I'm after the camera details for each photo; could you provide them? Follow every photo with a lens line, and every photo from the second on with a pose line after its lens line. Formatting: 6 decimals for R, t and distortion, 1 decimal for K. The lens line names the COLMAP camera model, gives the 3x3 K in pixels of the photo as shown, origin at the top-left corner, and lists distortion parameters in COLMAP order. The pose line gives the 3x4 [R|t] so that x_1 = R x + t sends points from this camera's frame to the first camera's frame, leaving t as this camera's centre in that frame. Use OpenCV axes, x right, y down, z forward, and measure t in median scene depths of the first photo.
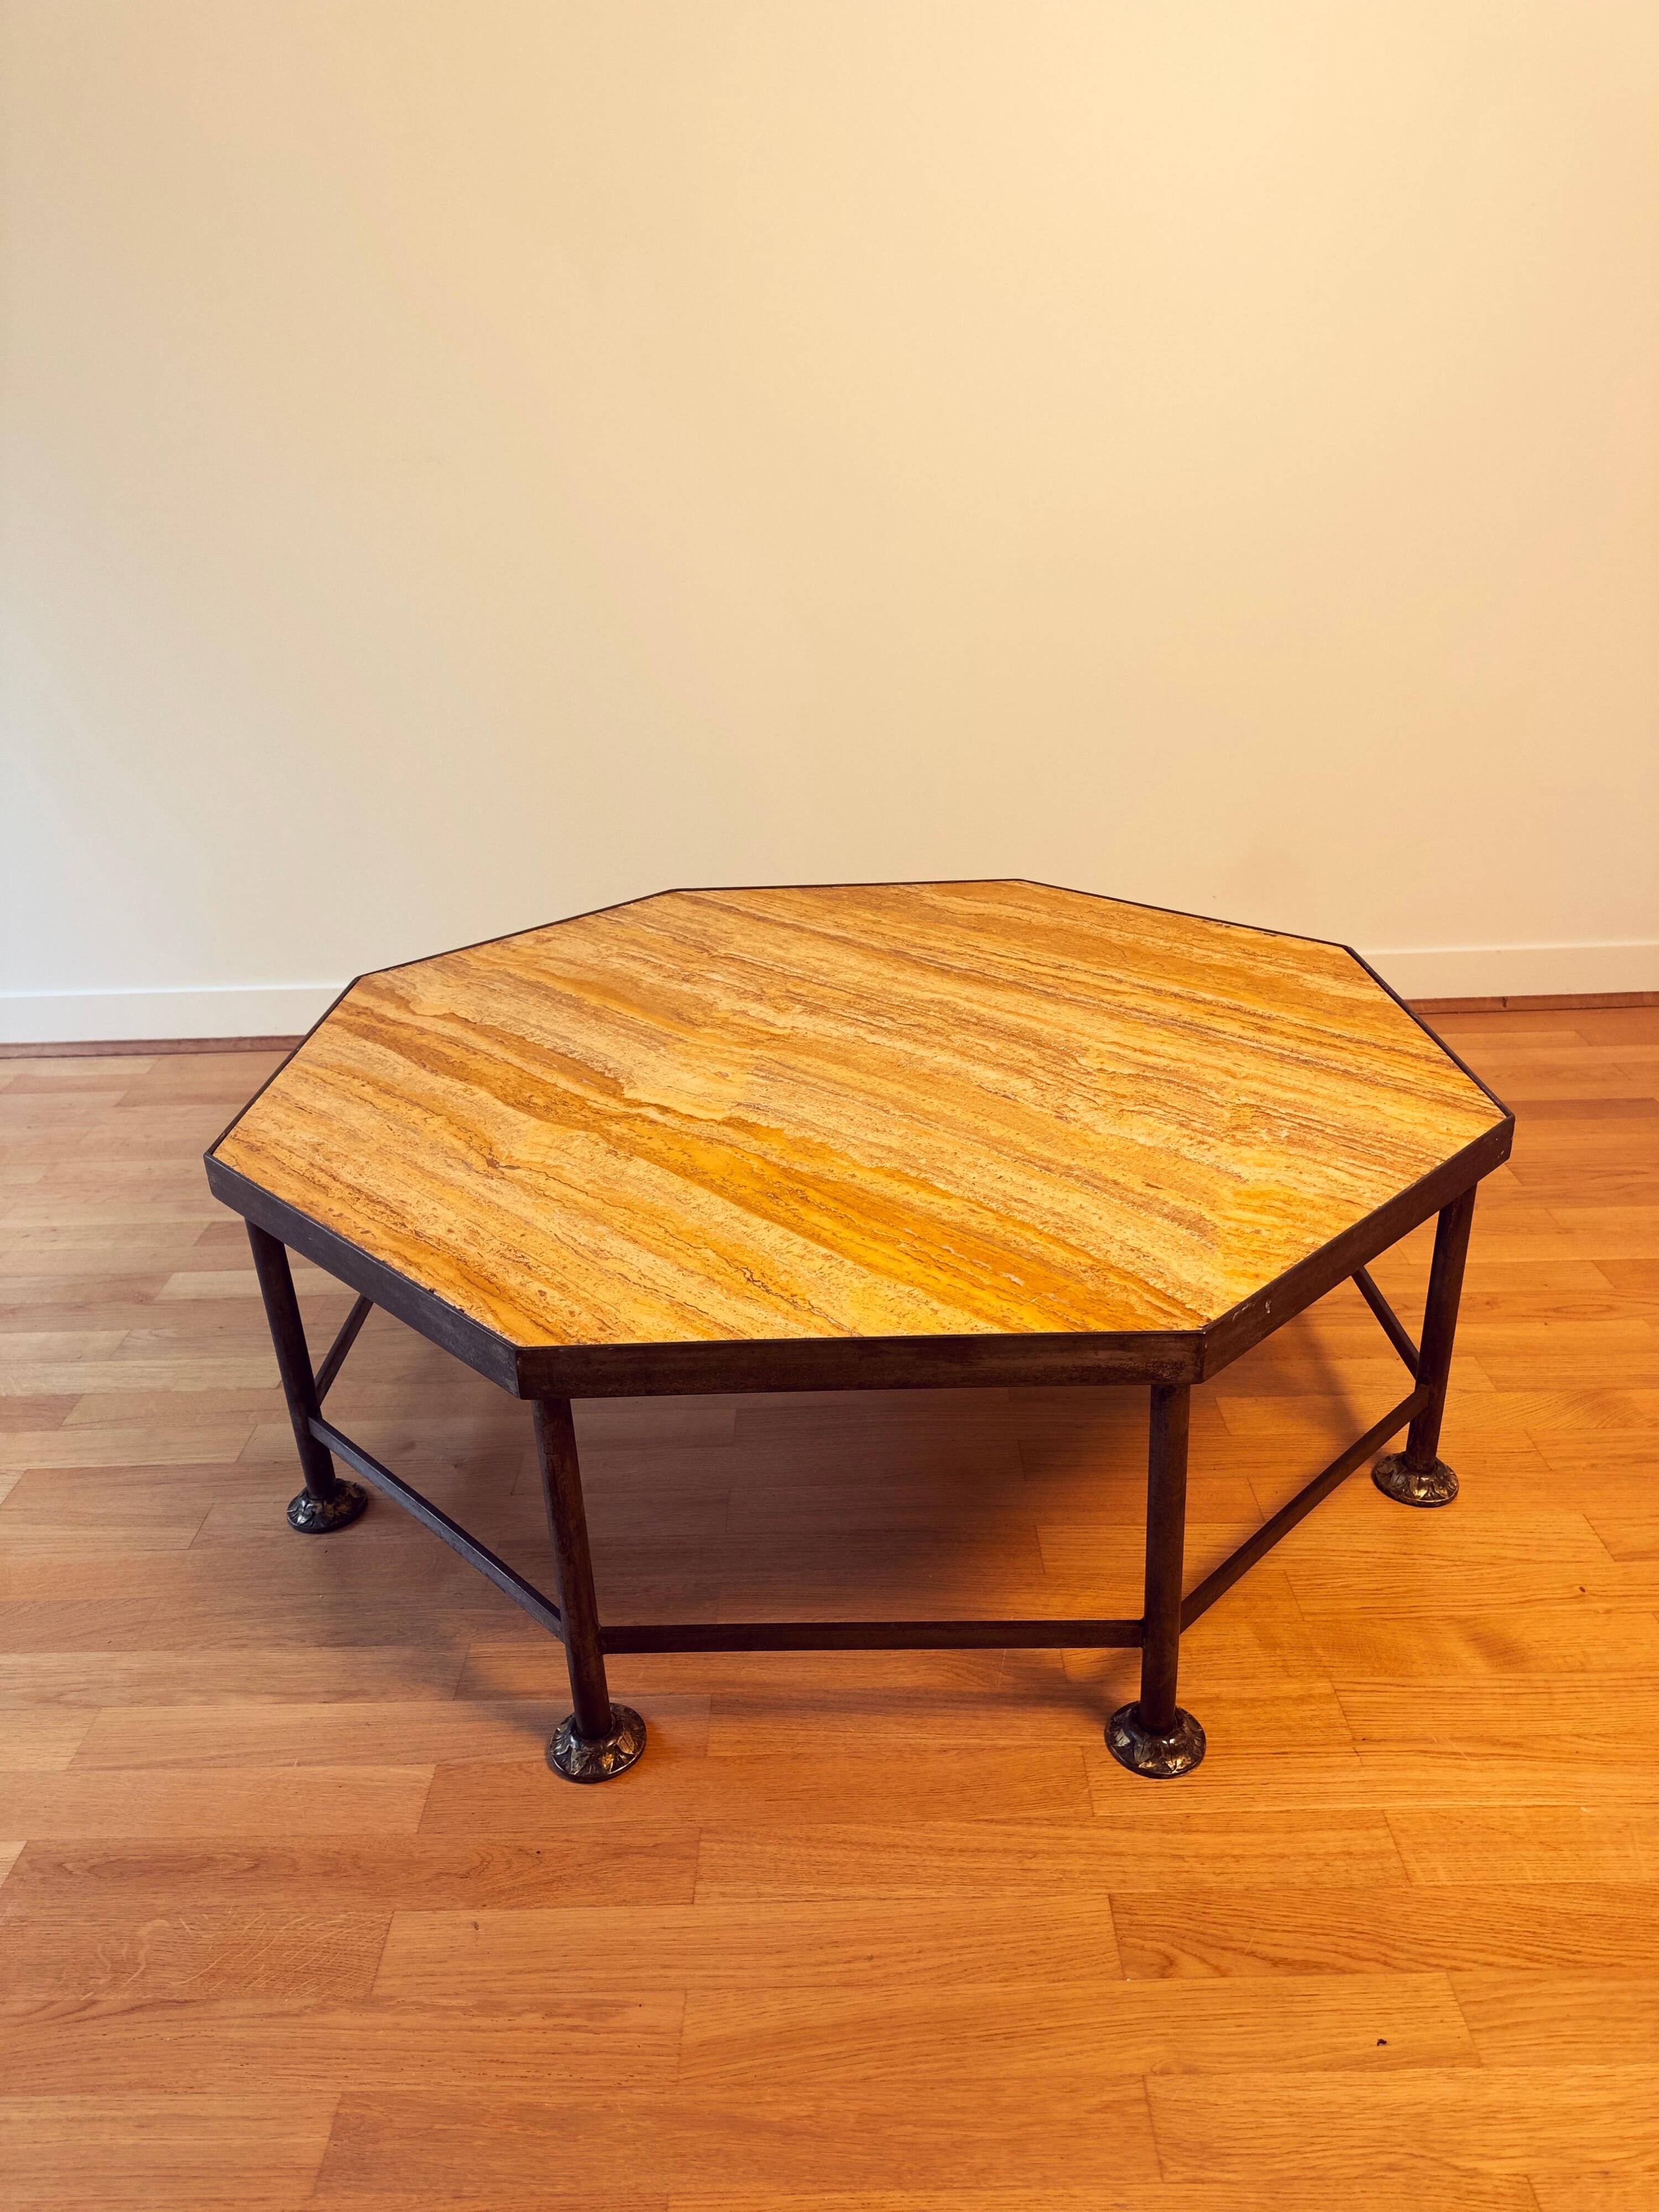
lens RADIAL K [[1570.5, 0, 830.1], [0, 1570.5, 1106.0], [0, 0, 1]] dist [0.090243, -0.125944]
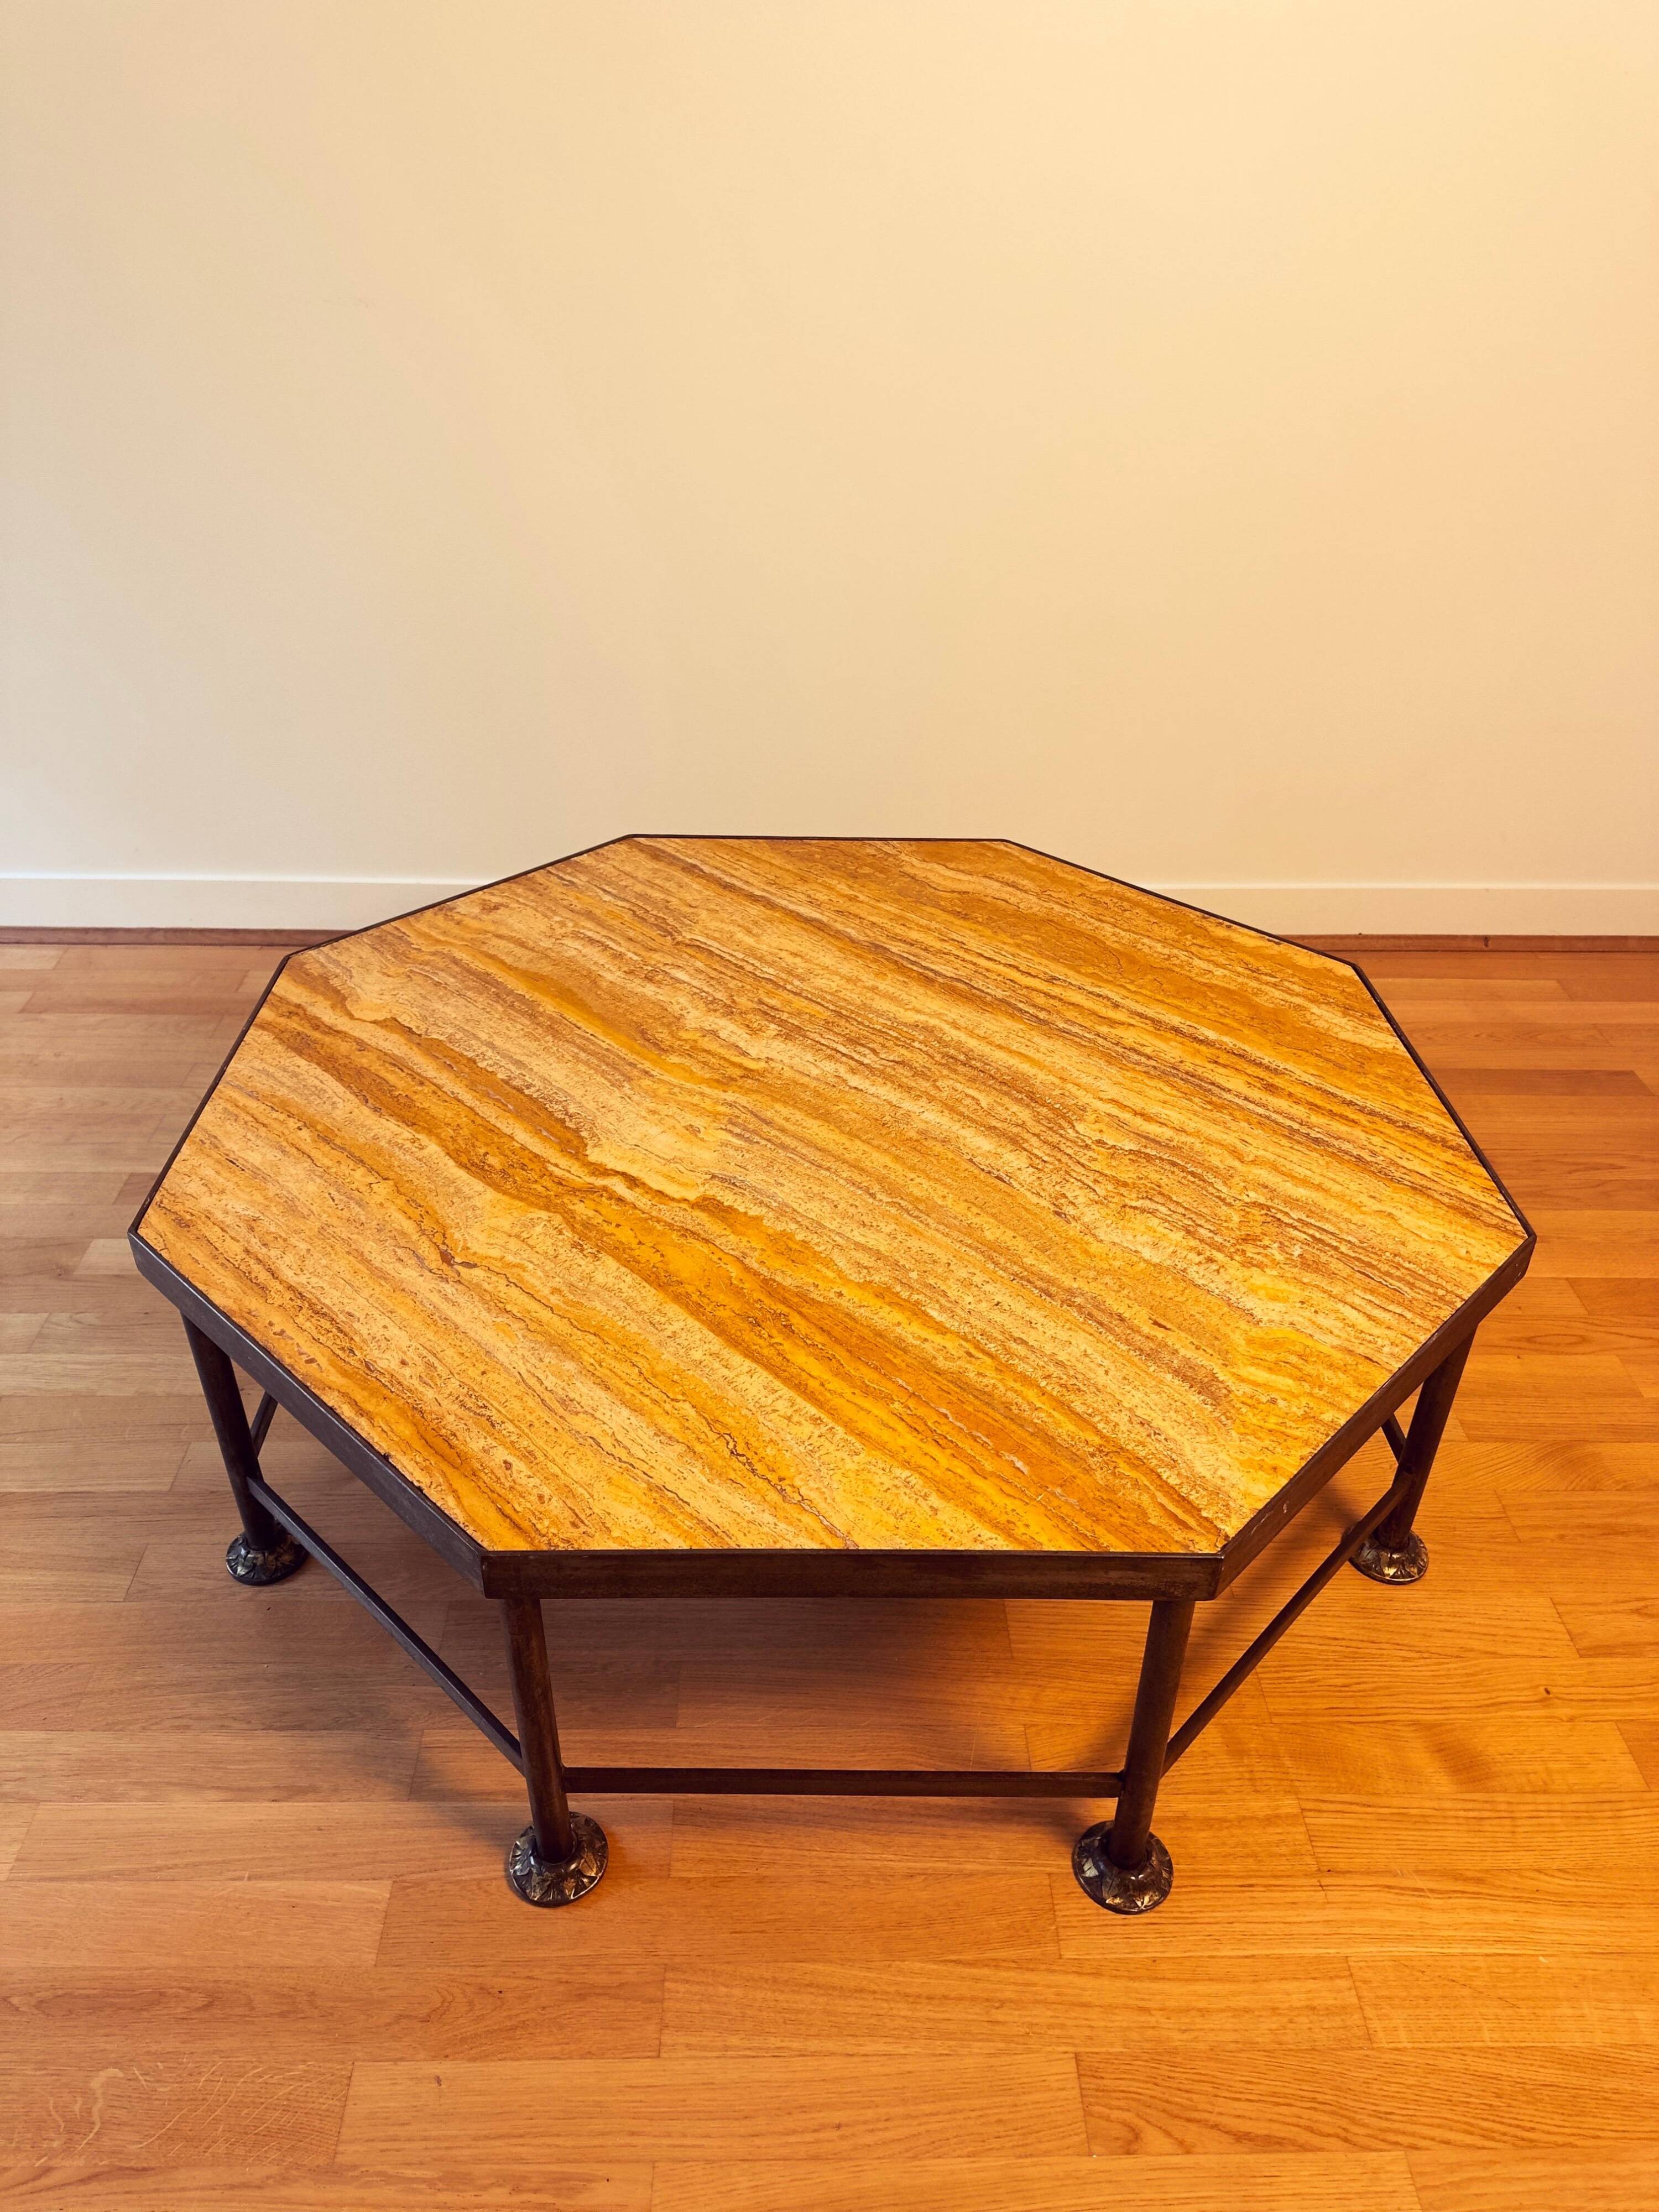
lens RADIAL K [[1560.6, 0, 817.5], [0, 1560.6, 1122.5], [0, 0, 1]] dist [0.085358, -0.101612]
pose [[0.998458, 0.030770, 0.046211, -0.043614], [-0.038213, 0.984708, 0.169971, -0.208599], [-0.040275, -0.171474, 0.984365, 0.105435]]
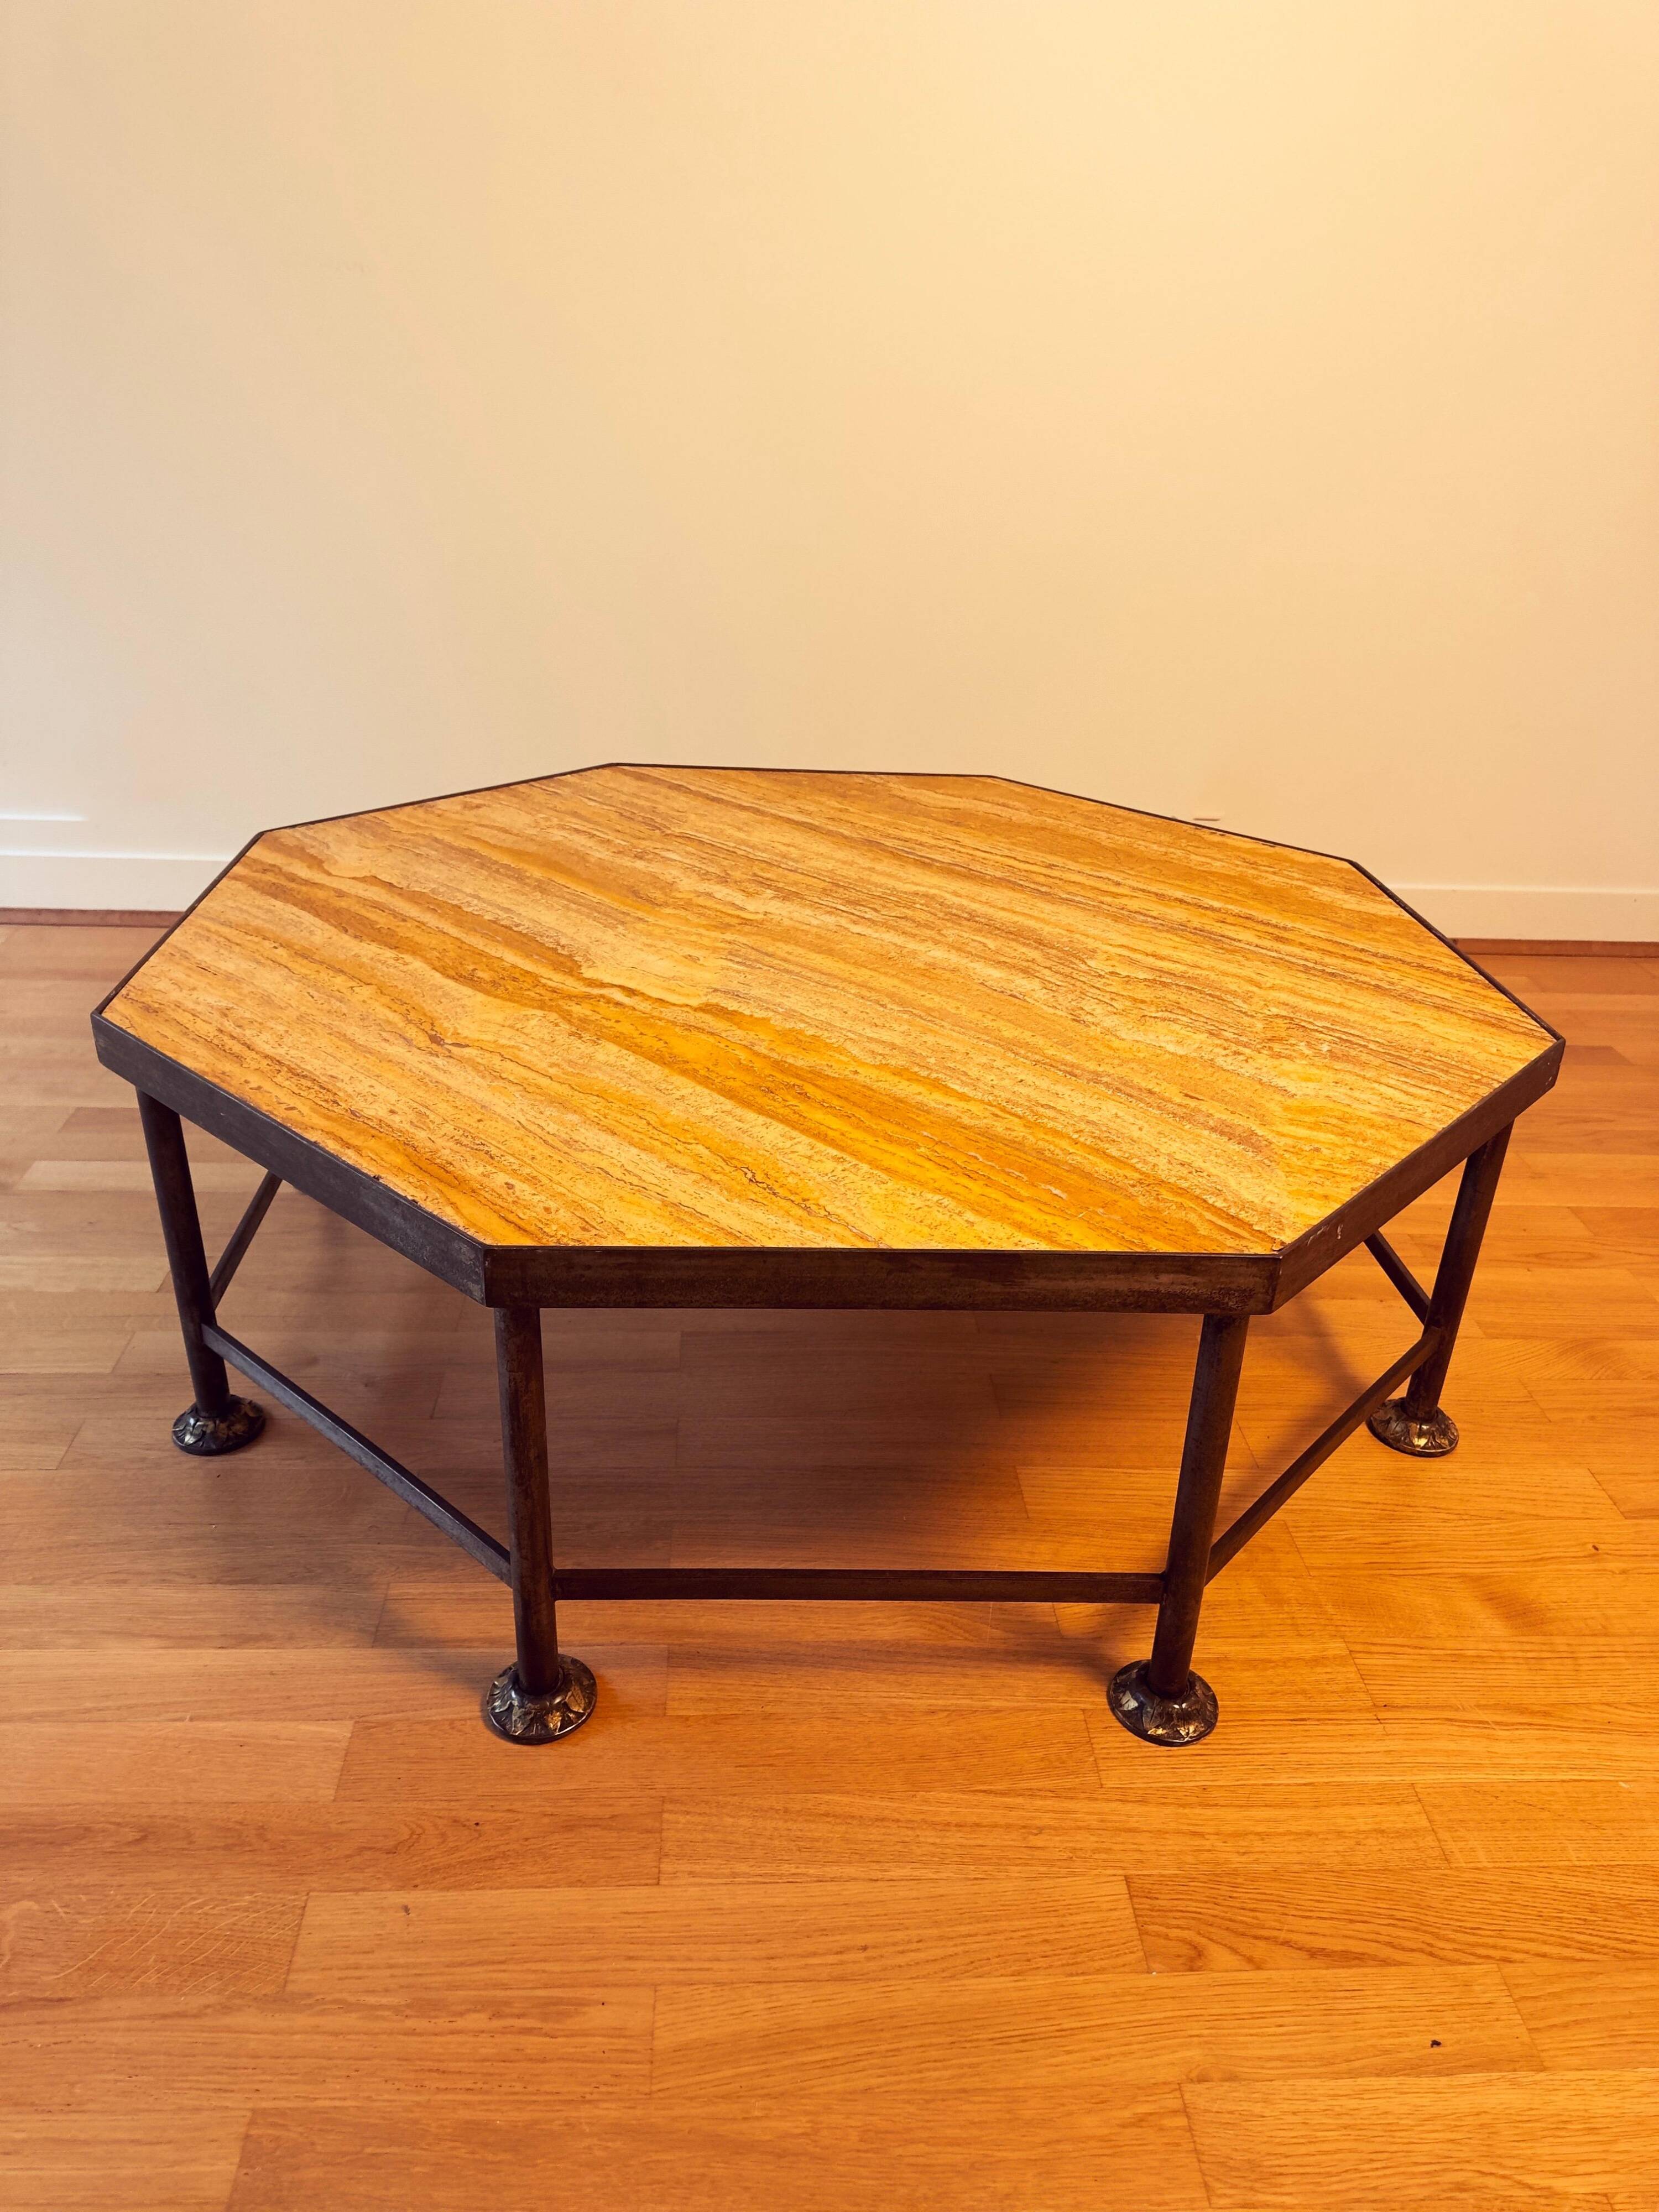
lens RADIAL K [[1569.3, 0, 825.4], [0, 1569.3, 1117.6], [0, 0, 1]] dist [0.088732, -0.124057]
pose [[0.995428, 0.043016, 0.085281, -0.074788], [-0.046911, 0.997920, 0.044212, 0.031194], [-0.083202, -0.048011, 0.995375, 0.120570]]
